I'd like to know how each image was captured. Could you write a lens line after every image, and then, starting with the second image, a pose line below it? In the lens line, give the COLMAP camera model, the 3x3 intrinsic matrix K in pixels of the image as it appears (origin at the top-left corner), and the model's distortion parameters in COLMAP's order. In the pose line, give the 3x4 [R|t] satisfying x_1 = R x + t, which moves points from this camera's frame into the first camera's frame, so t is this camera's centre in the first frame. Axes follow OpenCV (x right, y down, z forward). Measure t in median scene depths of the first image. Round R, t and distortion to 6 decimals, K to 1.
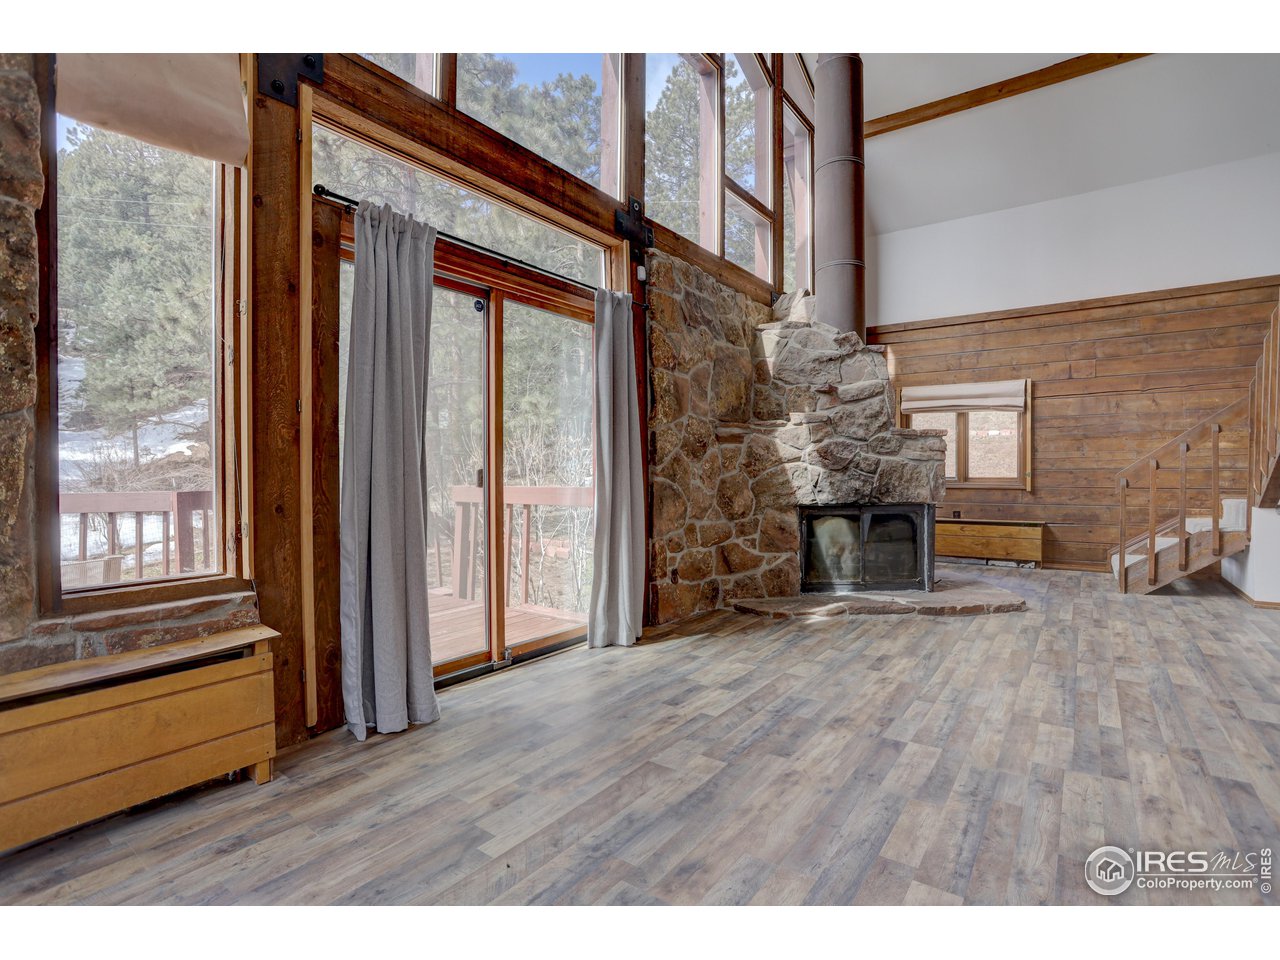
lens RADIAL K [[627.9, 0, 640.0], [0, 627.9, 480.0], [0, 0, 1]] dist [-0.076859, 0.037769]
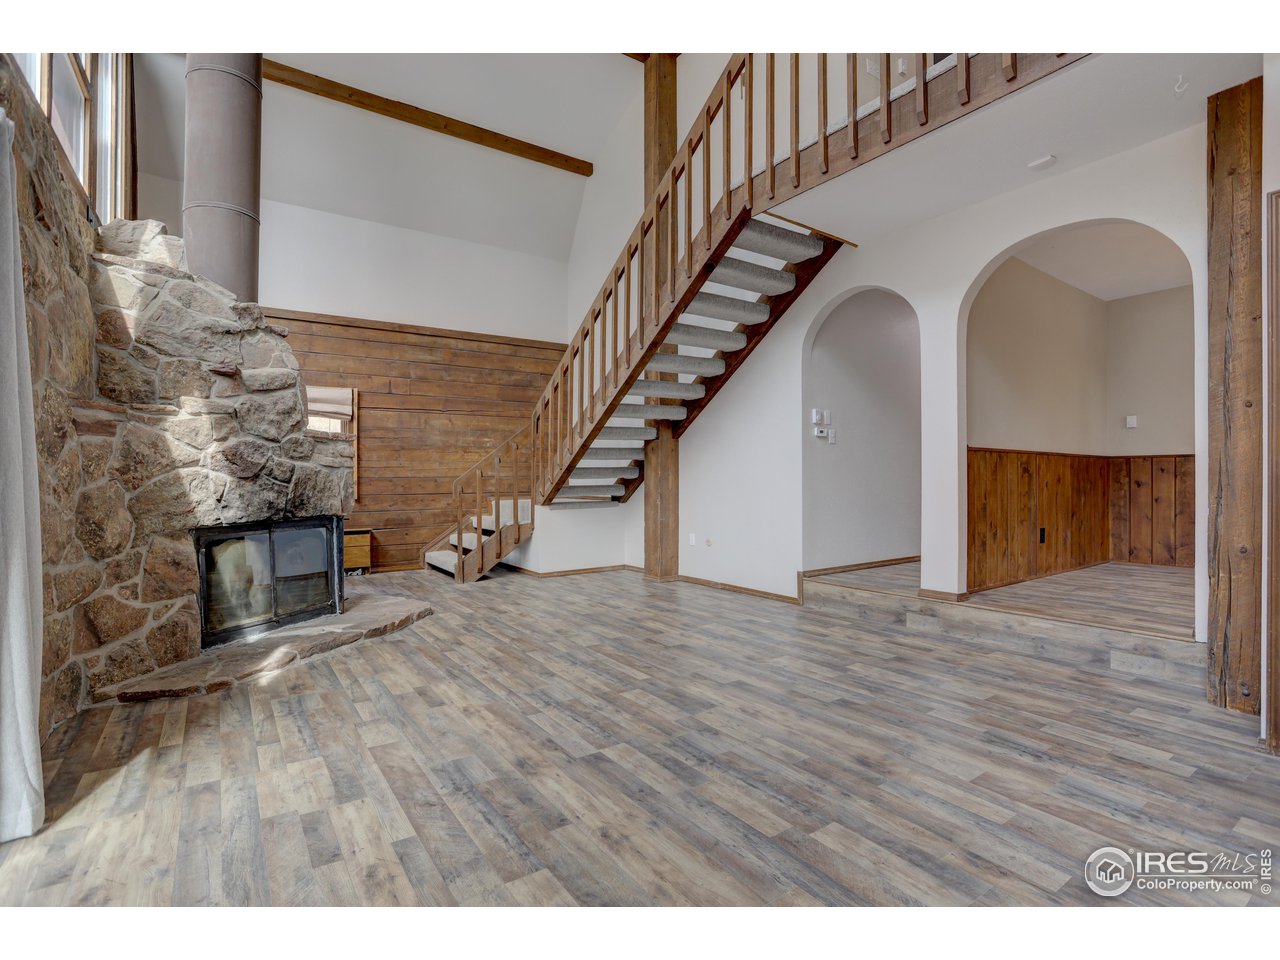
lens RADIAL K [[627.9, 0, 640.0], [0, 627.9, 480.0], [0, 0, 1]] dist [-0.076859, 0.037769]
pose [[0.321786, -0.001910, 0.946810, -0.242033], [0.015868, 0.999868, -0.003376, -0.003548], [-0.946679, 0.016110, 0.321774, 0.299105]]
